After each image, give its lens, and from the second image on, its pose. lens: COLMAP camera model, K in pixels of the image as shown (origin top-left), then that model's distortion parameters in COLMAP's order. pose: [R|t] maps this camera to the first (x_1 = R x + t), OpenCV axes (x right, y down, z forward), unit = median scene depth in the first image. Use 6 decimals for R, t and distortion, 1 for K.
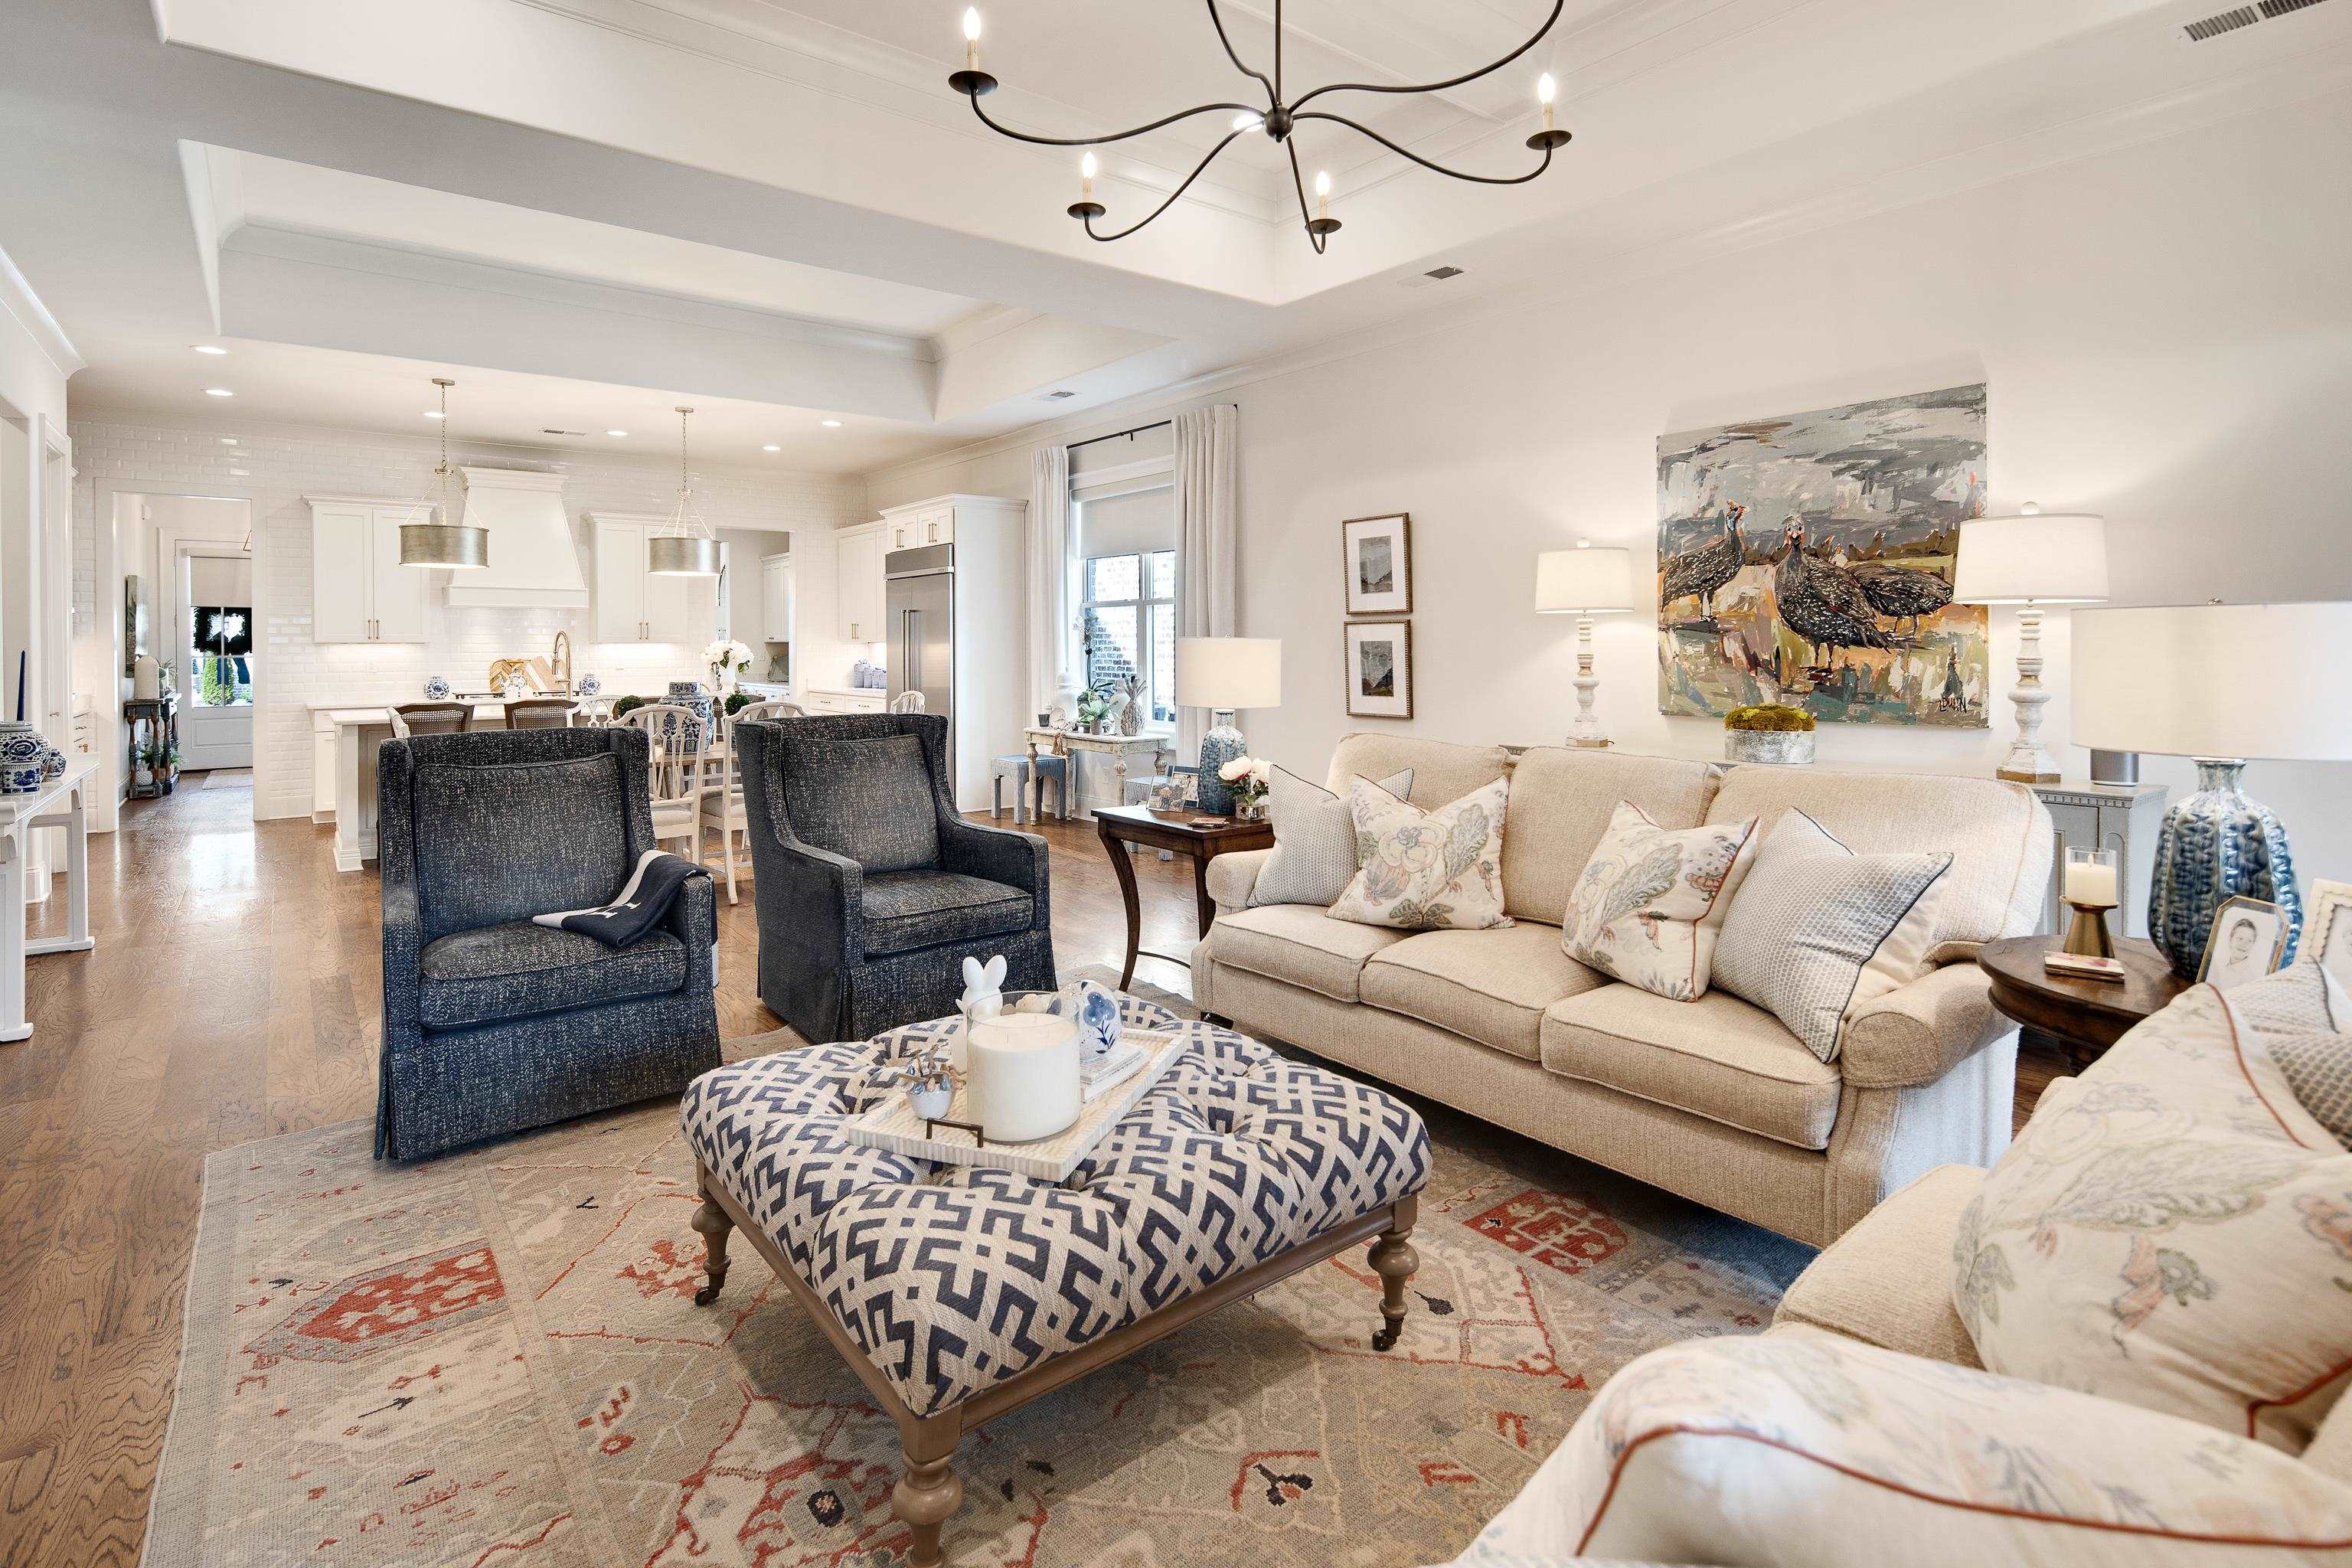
lens RADIAL K [[1137.9, 0, 1160.4], [0, 1137.9, 649.3], [0, 0, 1]] dist [0.007937, -0.006047]
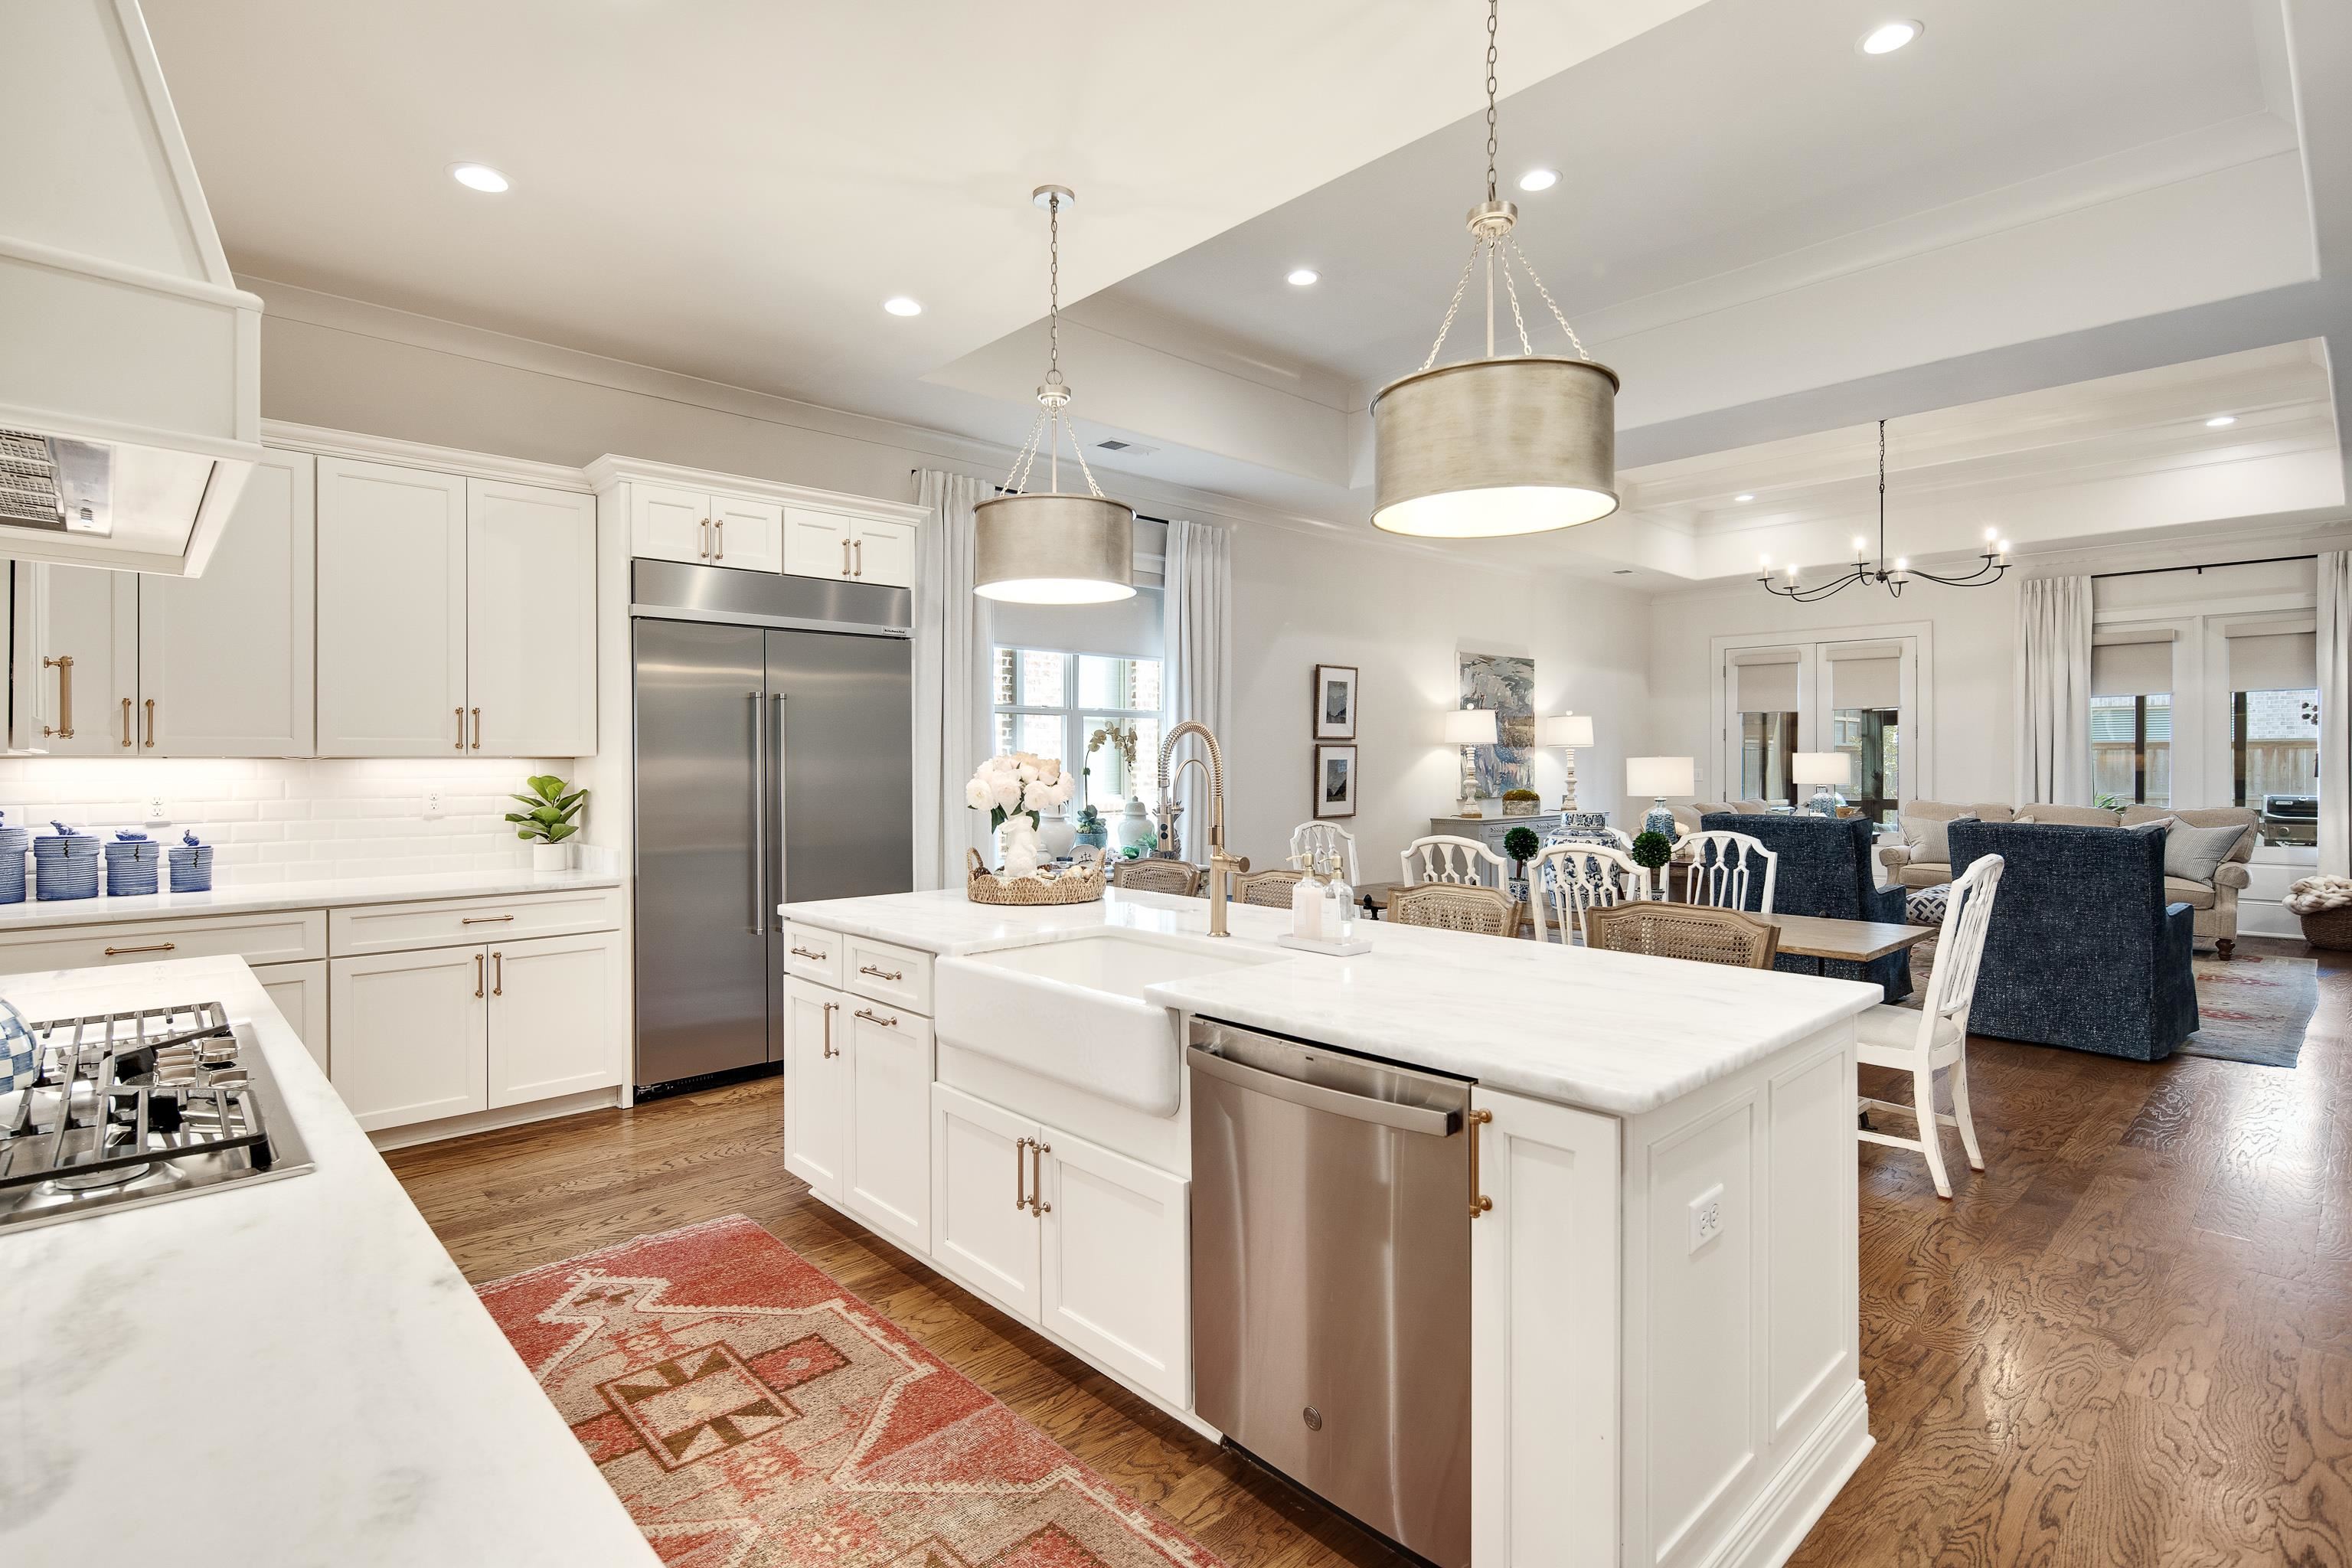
lens RADIAL K [[1137.9, 0, 1164.2], [0, 1137.9, 766.6], [0, 0, 1]] dist [0.007937, -0.006047]
pose [[-0.097357, -0.001786, 0.995248, -0.776783], [0.007026, 0.999972, 0.002482, -0.002554], [-0.995225, 0.007235, -0.097341, 0.929715]]
